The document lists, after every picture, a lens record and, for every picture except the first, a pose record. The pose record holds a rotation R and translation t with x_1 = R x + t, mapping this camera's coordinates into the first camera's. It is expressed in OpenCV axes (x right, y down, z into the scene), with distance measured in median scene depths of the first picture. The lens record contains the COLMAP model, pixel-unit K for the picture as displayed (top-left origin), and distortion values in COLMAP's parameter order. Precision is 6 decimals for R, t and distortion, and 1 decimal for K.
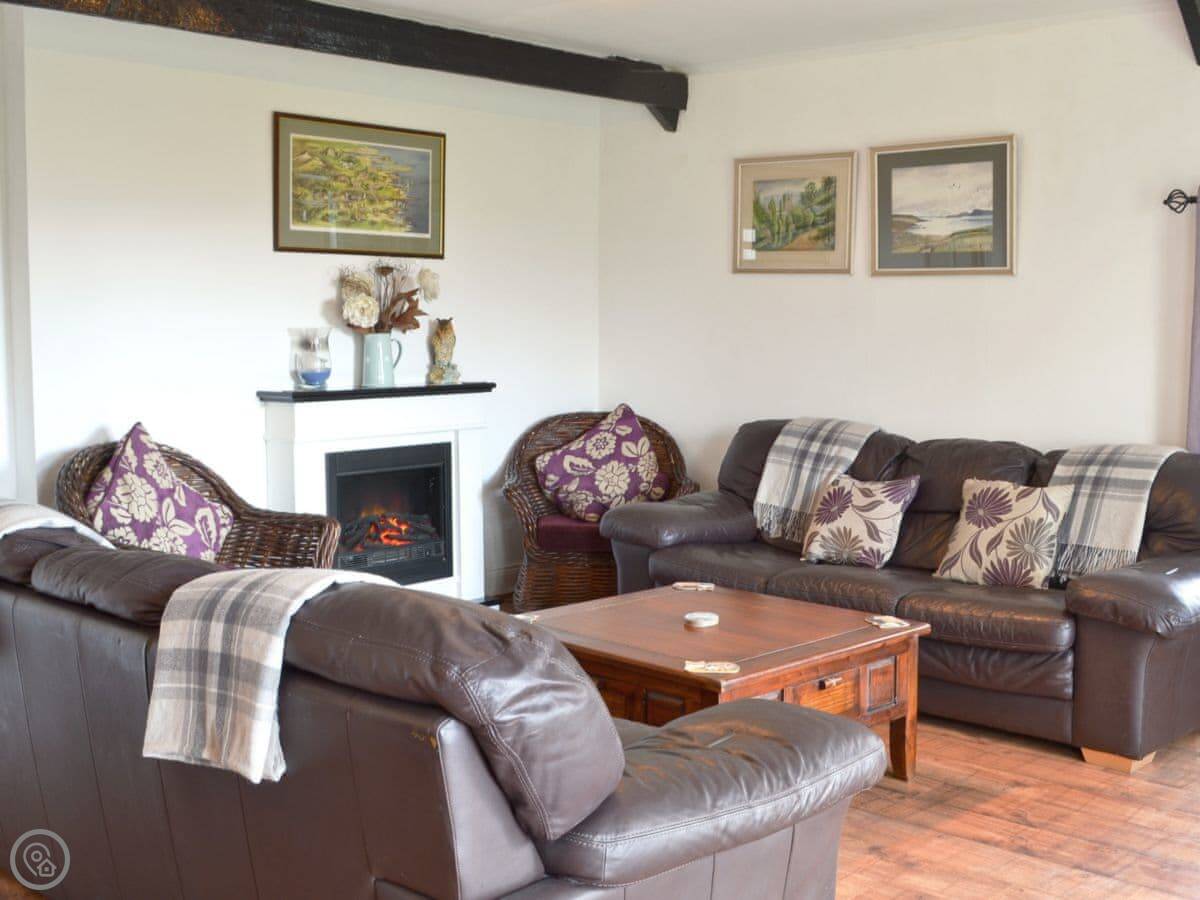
lens RADIAL K [[1346.9, 0, 608.9], [0, 1346.9, 452.1], [0, 0, 1]] dist [-0.063541, 0.000000]
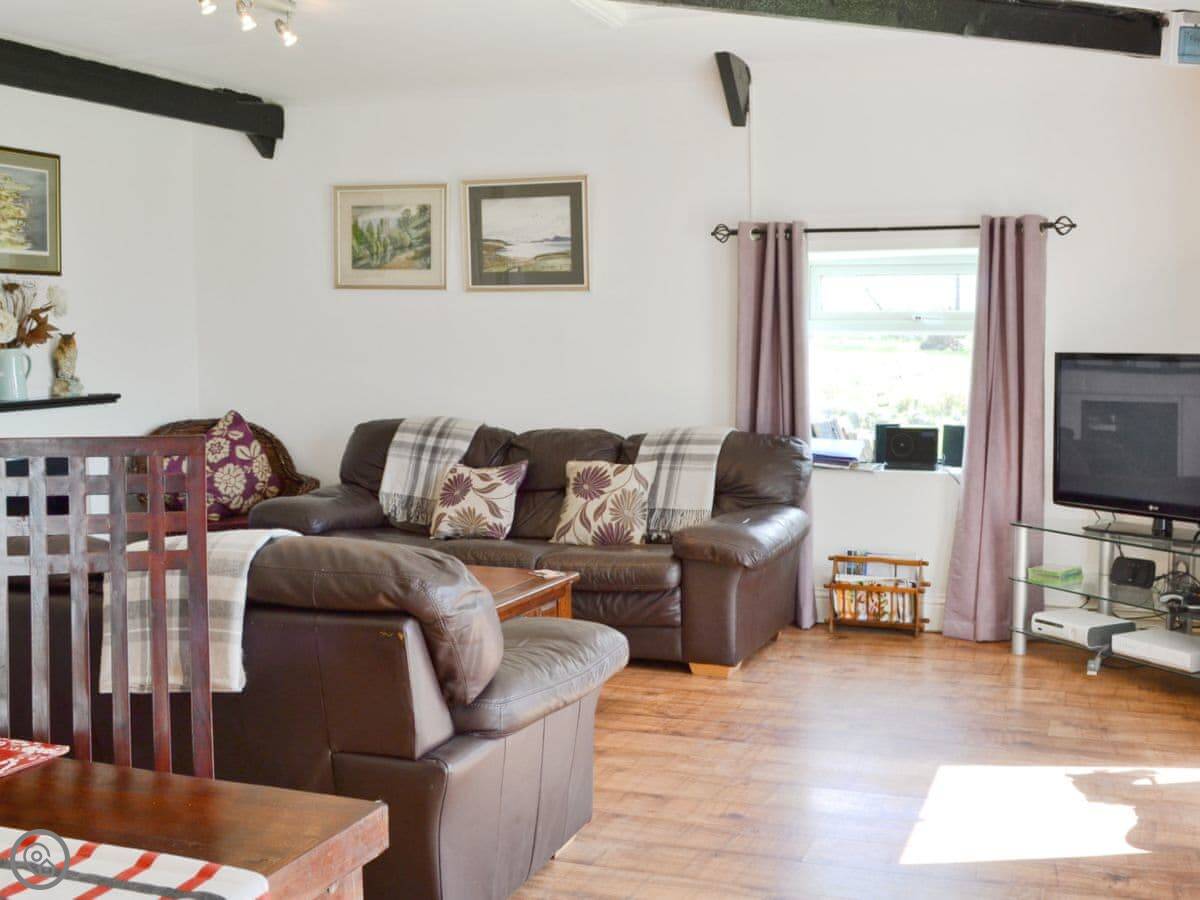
lens RADIAL K [[1346.9, 0, 608.9], [0, 1346.9, 457.8], [0, 0, 1]] dist [-0.063541, 0.000000]
pose [[0.924333, -0.043986, 0.379043, -0.149819], [0.044773, 0.998974, 0.006741, 0.010045], [-0.378951, 0.010740, 0.925354, -0.126580]]
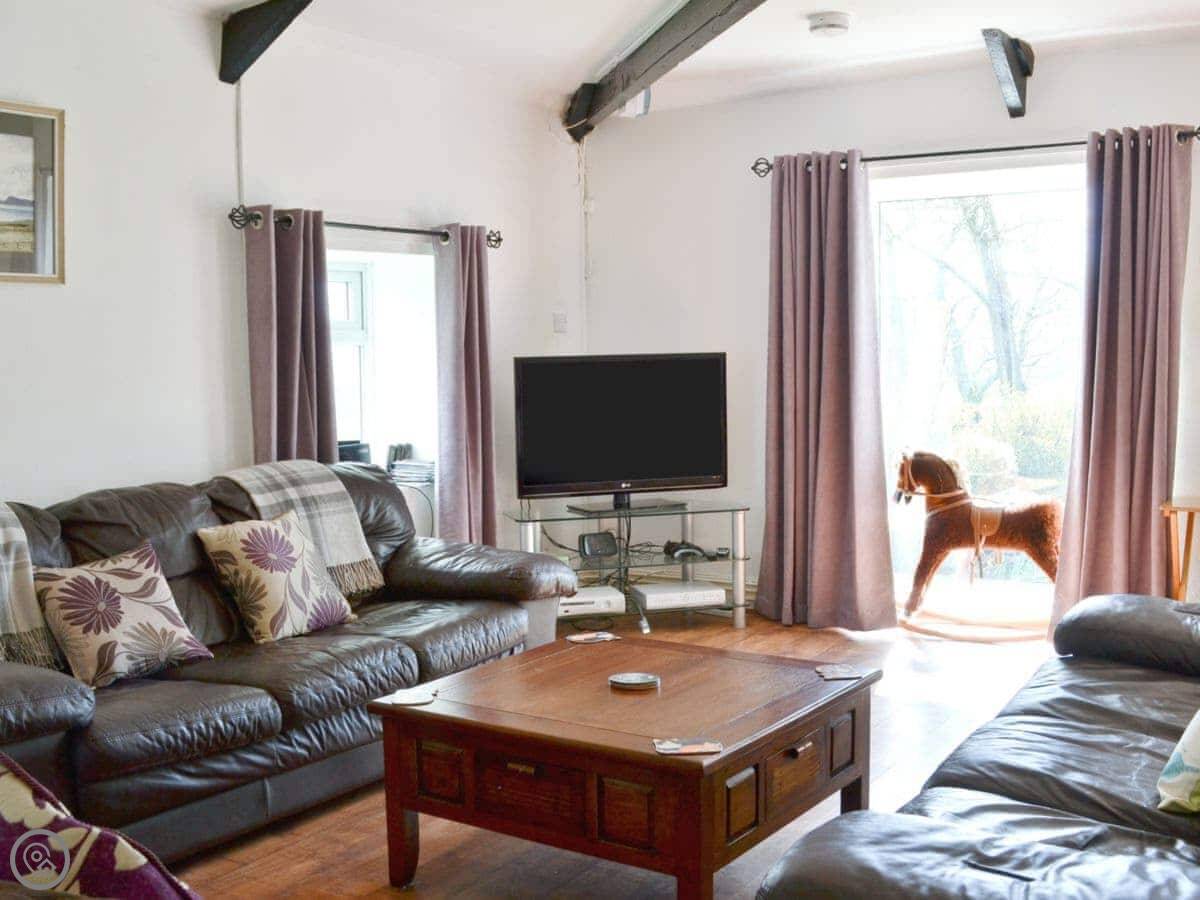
lens RADIAL K [[1346.9, 0, 596.8], [0, 1346.9, 441.4], [0, 0, 1]] dist [-0.063541, 0.000000]
pose [[-0.160093, -0.083960, 0.983525, -0.558540], [0.102554, 0.989569, 0.101169, -0.088297], [-0.981760, 0.117060, -0.149813, 0.829809]]
